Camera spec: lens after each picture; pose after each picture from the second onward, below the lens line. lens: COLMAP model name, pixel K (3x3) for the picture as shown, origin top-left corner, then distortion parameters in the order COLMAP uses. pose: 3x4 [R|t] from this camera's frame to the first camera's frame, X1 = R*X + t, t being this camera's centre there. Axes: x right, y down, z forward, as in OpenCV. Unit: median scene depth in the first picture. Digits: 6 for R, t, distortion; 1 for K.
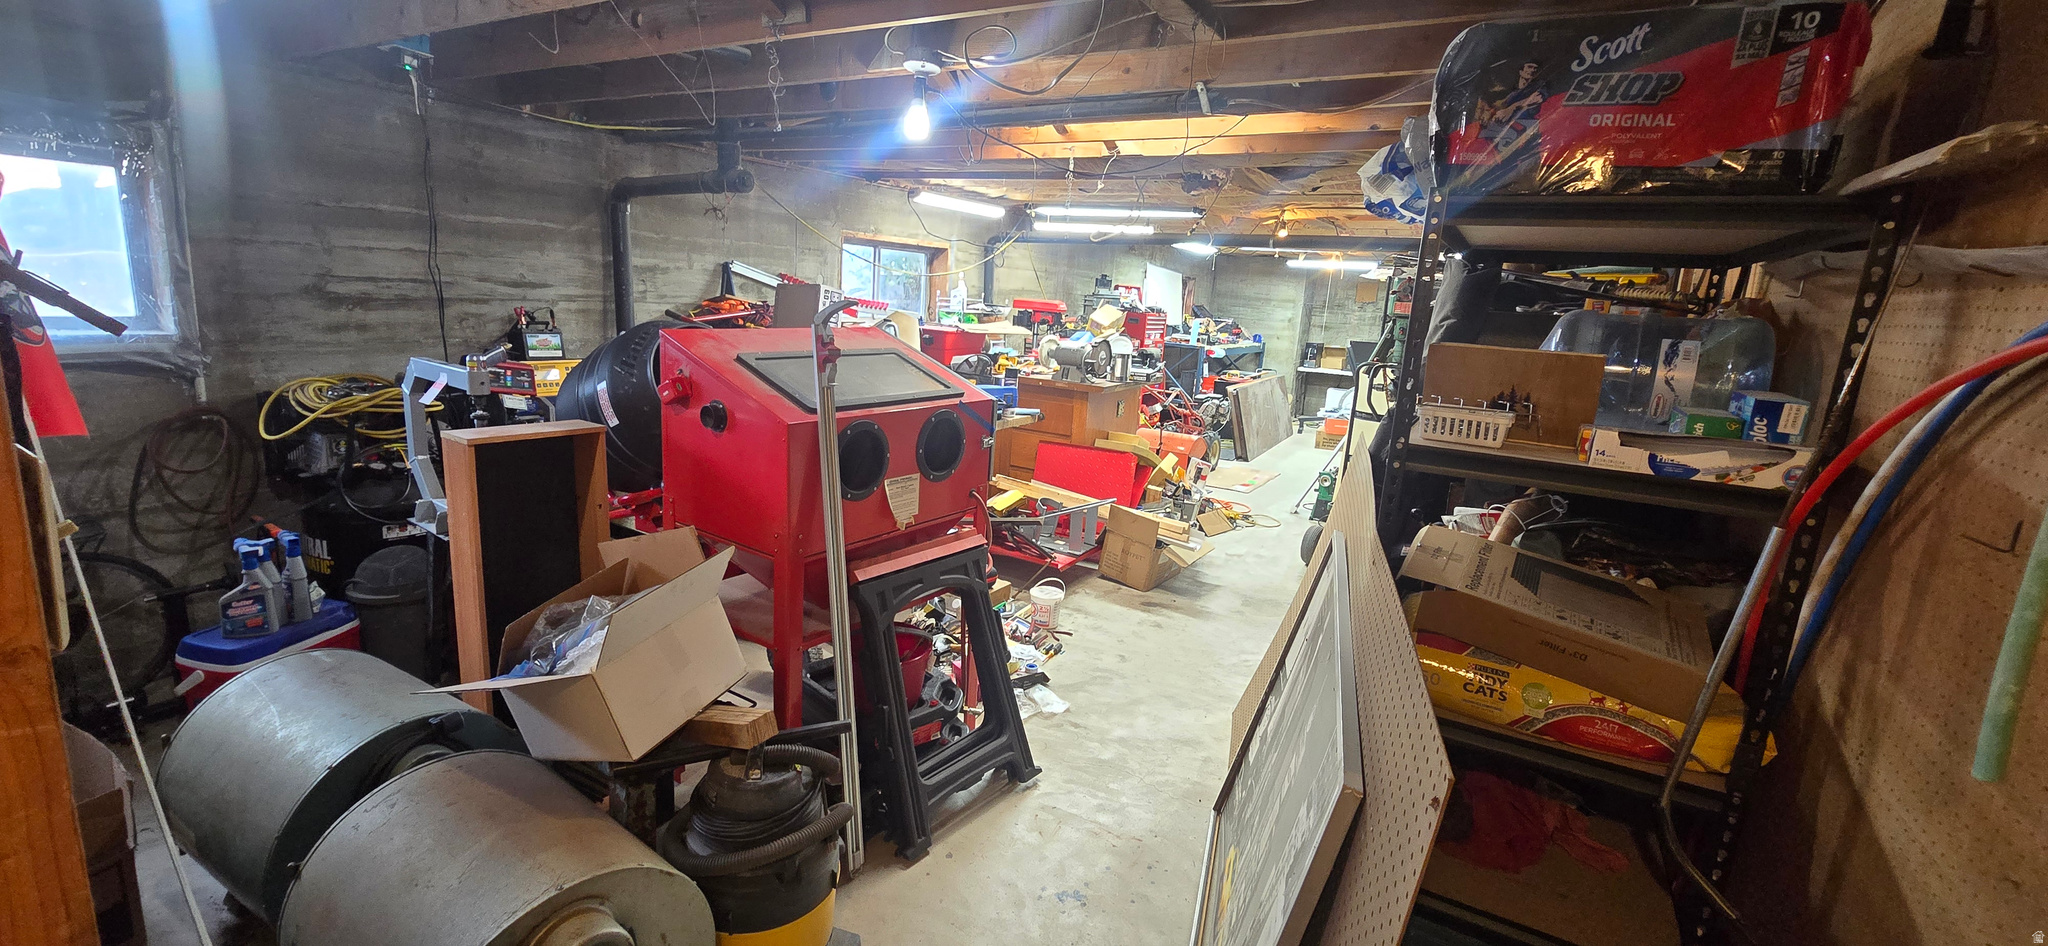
lens RADIAL K [[855.6, 0, 1024.0], [0, 855.6, 473.0], [0, 0, 1]] dist [0.000183, 0.000027]
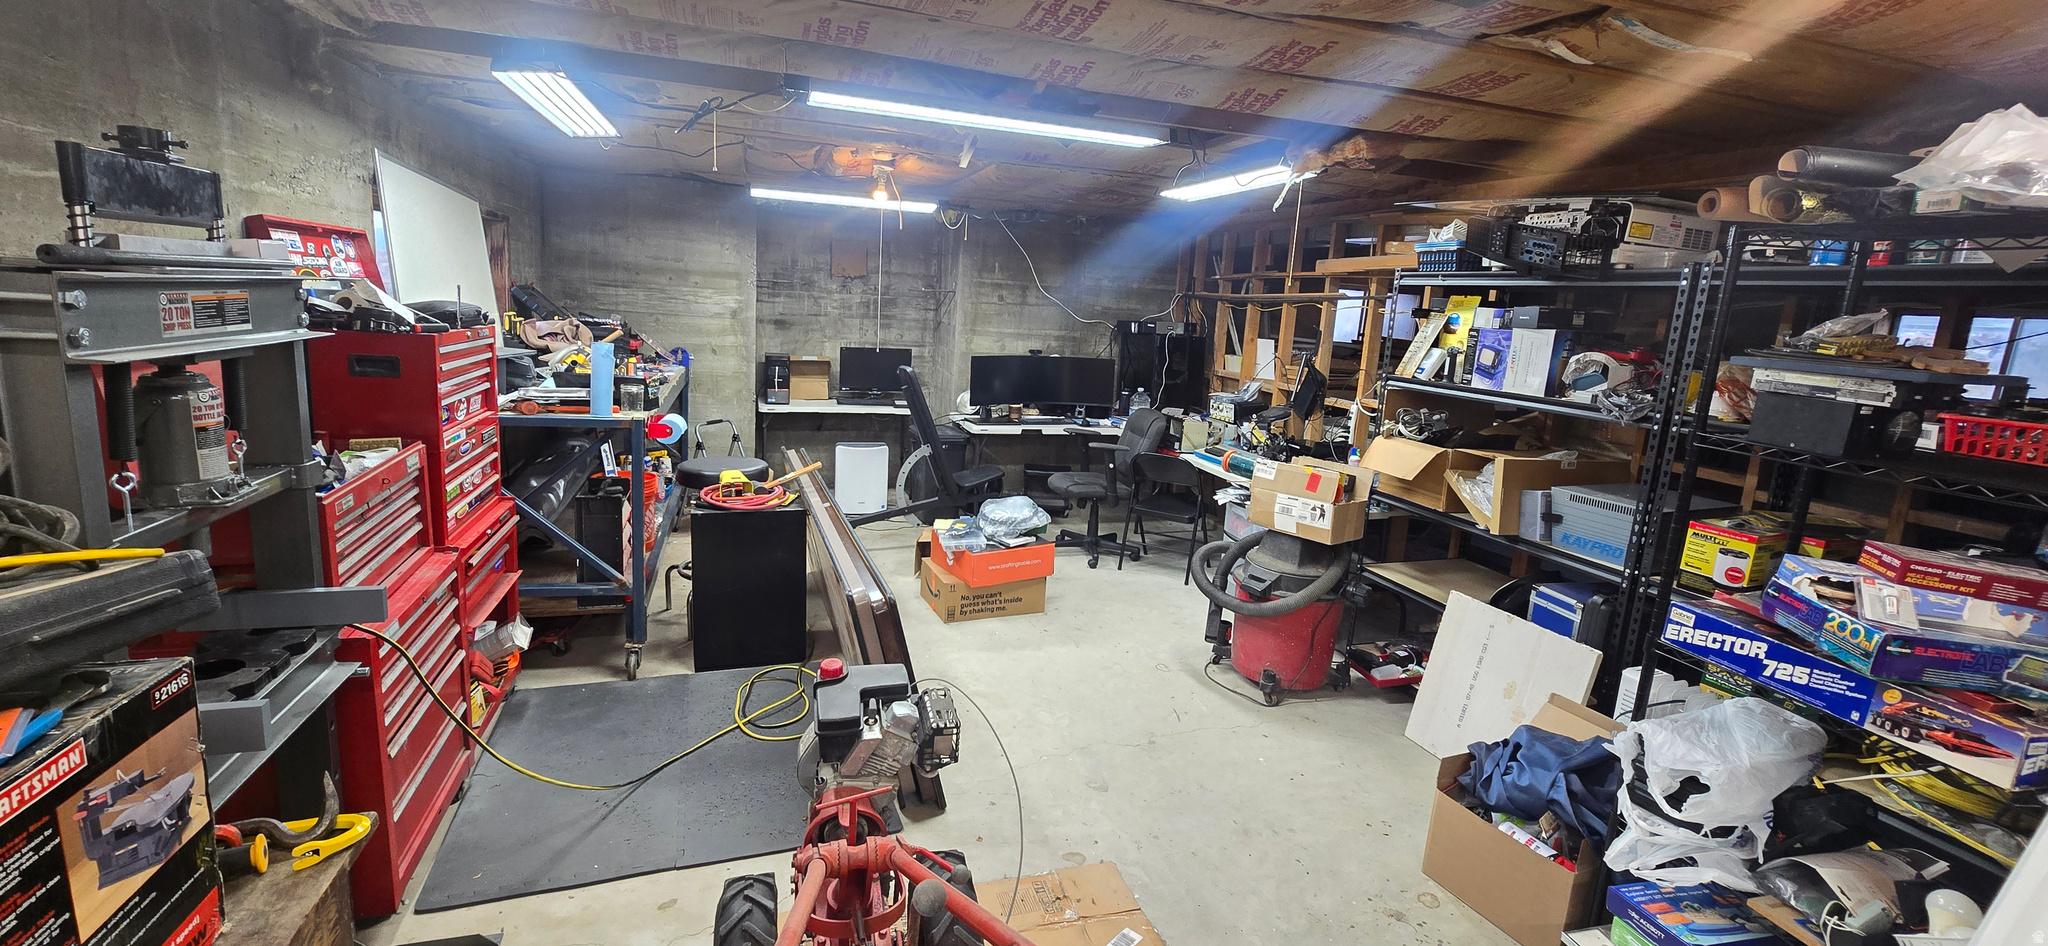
lens RADIAL K [[855.6, 0, 1024.0], [0, 855.6, 473.0], [0, 0, 1]] dist [0.000183, 0.000027]
pose [[0.673791, -0.168048, 0.719560, 0.055355], [0.138040, 0.985279, 0.100845, -0.114990], [-0.725914, 0.031379, 0.687069, 0.544215]]
